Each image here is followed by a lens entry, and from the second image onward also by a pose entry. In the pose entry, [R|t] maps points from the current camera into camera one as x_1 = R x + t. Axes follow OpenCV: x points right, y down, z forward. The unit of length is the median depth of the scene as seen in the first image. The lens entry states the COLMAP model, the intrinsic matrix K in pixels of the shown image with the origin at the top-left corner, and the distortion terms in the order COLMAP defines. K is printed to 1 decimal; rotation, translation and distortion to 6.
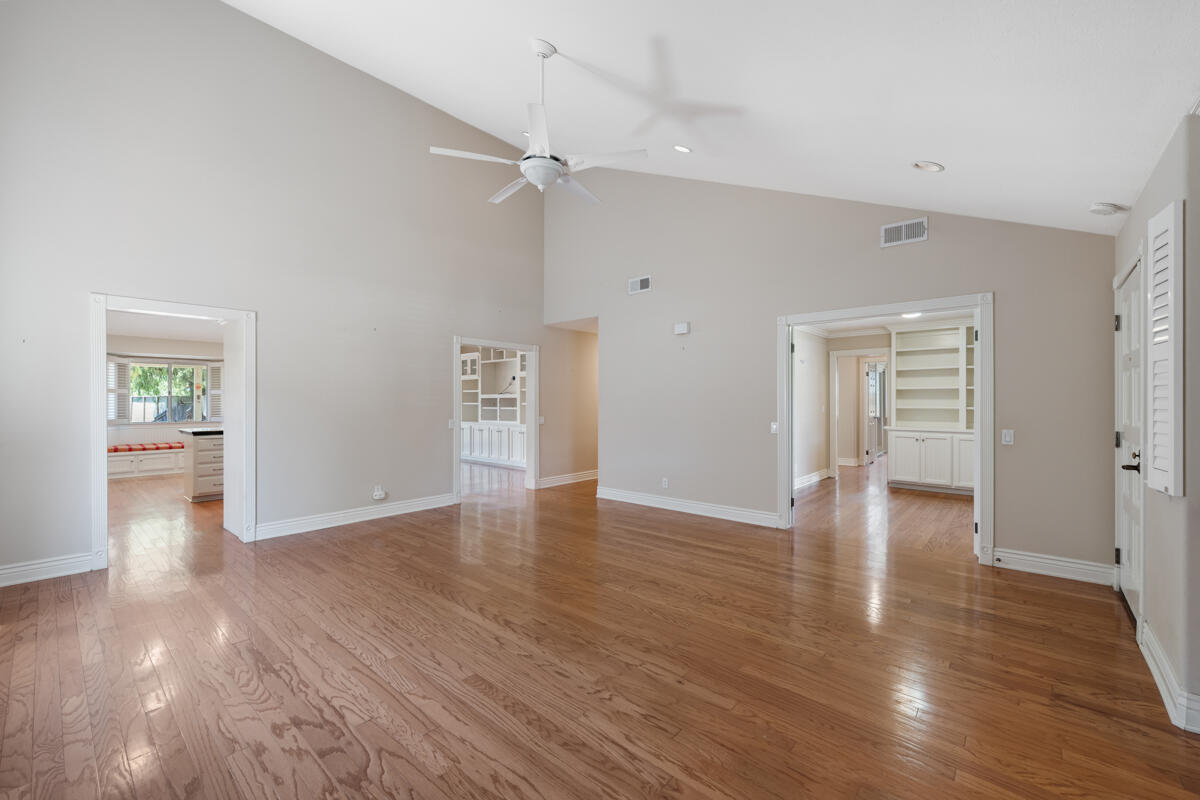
lens RADIAL K [[487.9, 0, 604.4], [0, 487.9, 400.2], [0, 0, 1]] dist [0.002009, 0.000128]
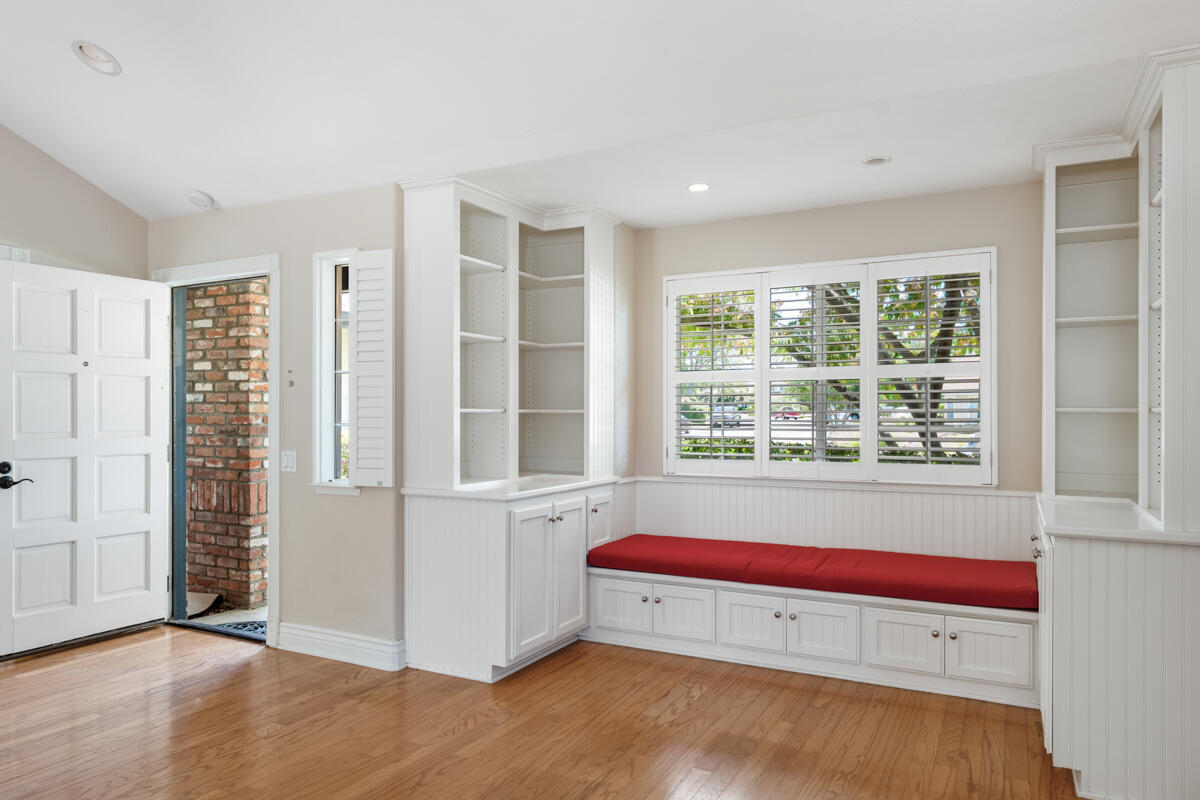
lens RADIAL K [[788.1, 0, 599.3], [0, 788.1, 414.2], [0, 0, 1]] dist [-0.000433, -0.001262]
pose [[-0.229028, -0.001169, 0.973419, -0.634011], [-0.001965, 0.999998, 0.000739, 0.008756], [-0.973418, -0.001744, -0.229030, 0.677341]]
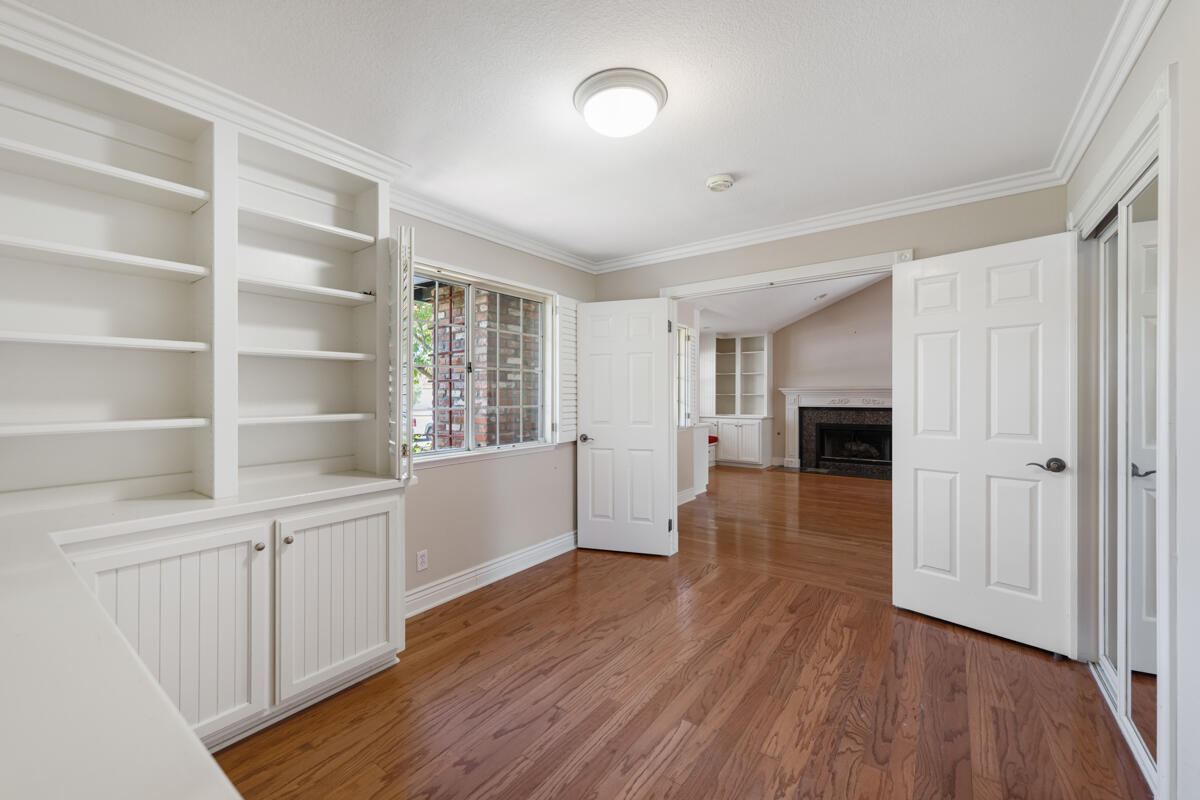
lens RADIAL K [[482.2, 0, 596.6], [0, 482.2, 394.8], [0, 0, 1]] dist [0.000289, -0.000038]
pose [[-0.996737, 0.004831, -0.080576, 1.450077], [0.005058, 0.999984, -0.002621, 0.006999], [0.080562, -0.003020, -0.996745, 2.850581]]
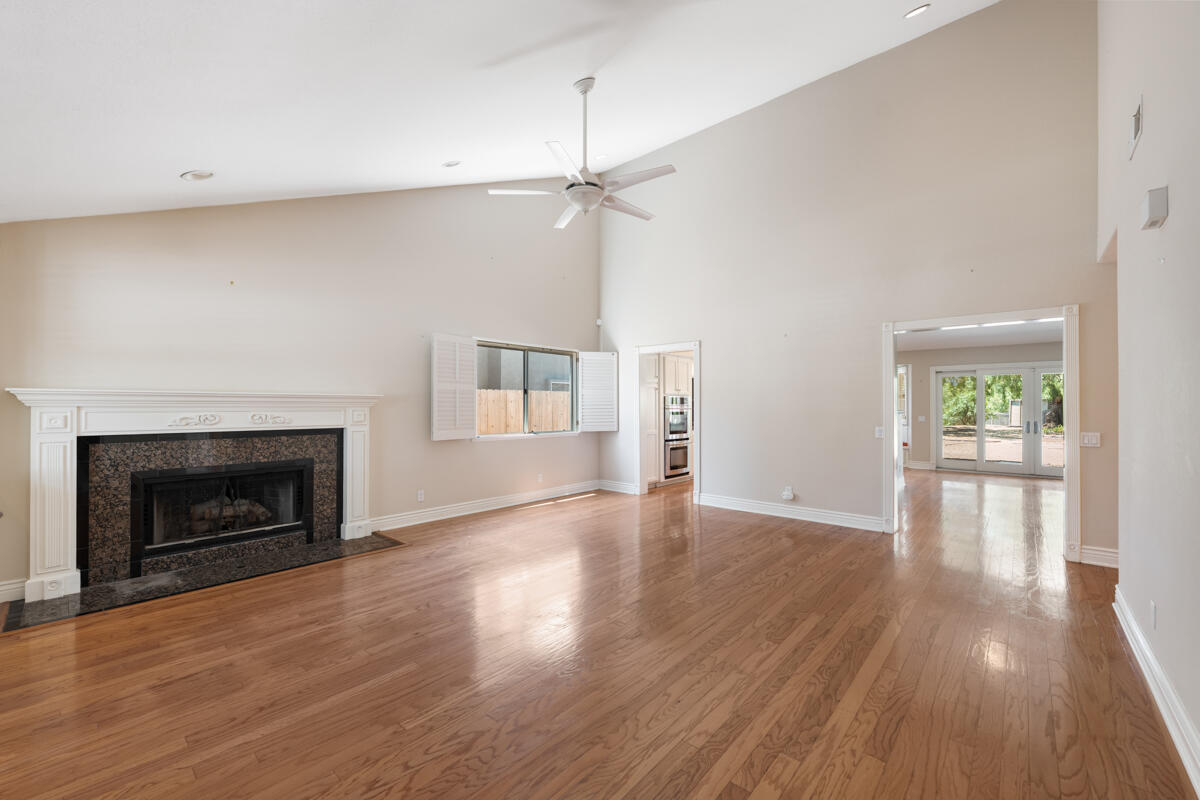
lens RADIAL K [[482.2, 0, 596.6], [0, 482.2, 394.8], [0, 0, 1]] dist [0.000289, -0.000038]
pose [[-0.016432, -0.020658, -0.999652, 1.110445], [0.000682, 0.999786, -0.020672, 0.004080], [0.999865, -0.001021, -0.016415, 1.195425]]
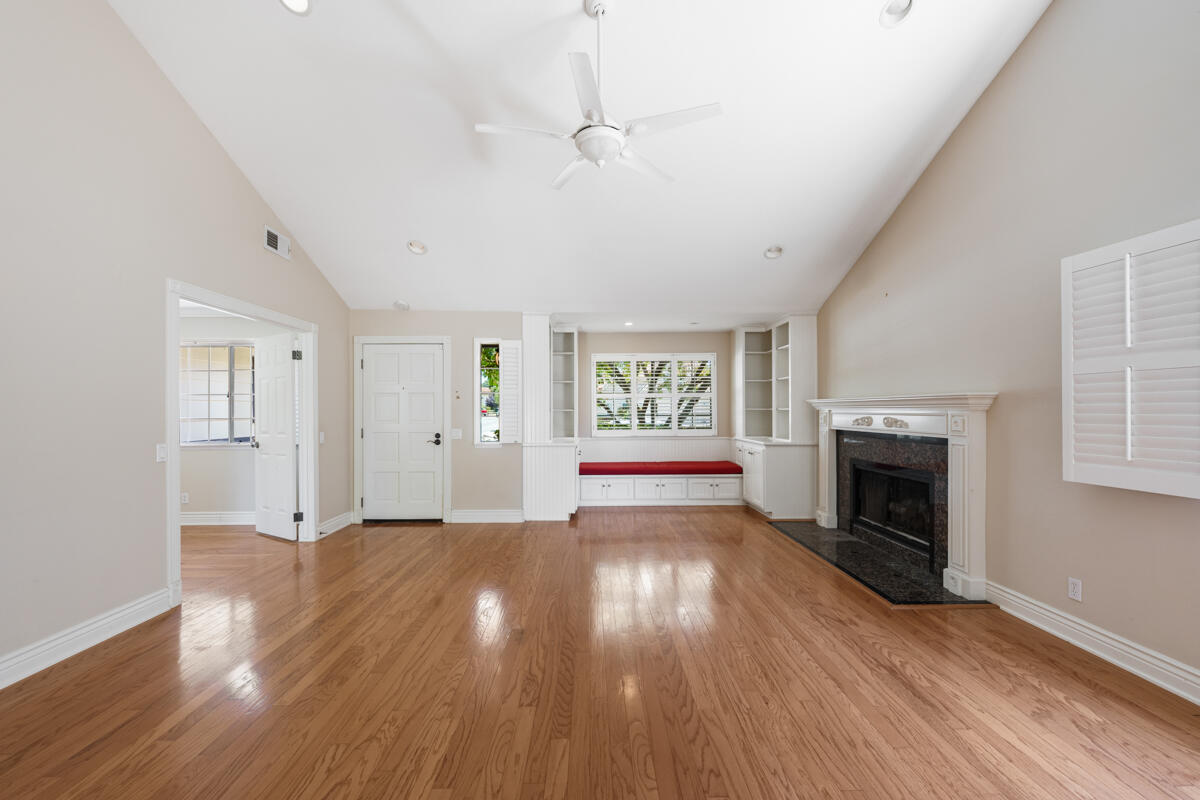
lens RADIAL K [[480.3, 0, 600.9], [0, 480.3, 405.4], [0, 0, 1]] dist [0.000343, 0.000096]
pose [[-0.669161, 0.010889, 0.743037, -0.879053], [0.002899, 0.999923, -0.012043, 0.009637], [-0.743111, -0.005905, -0.669142, 1.804743]]
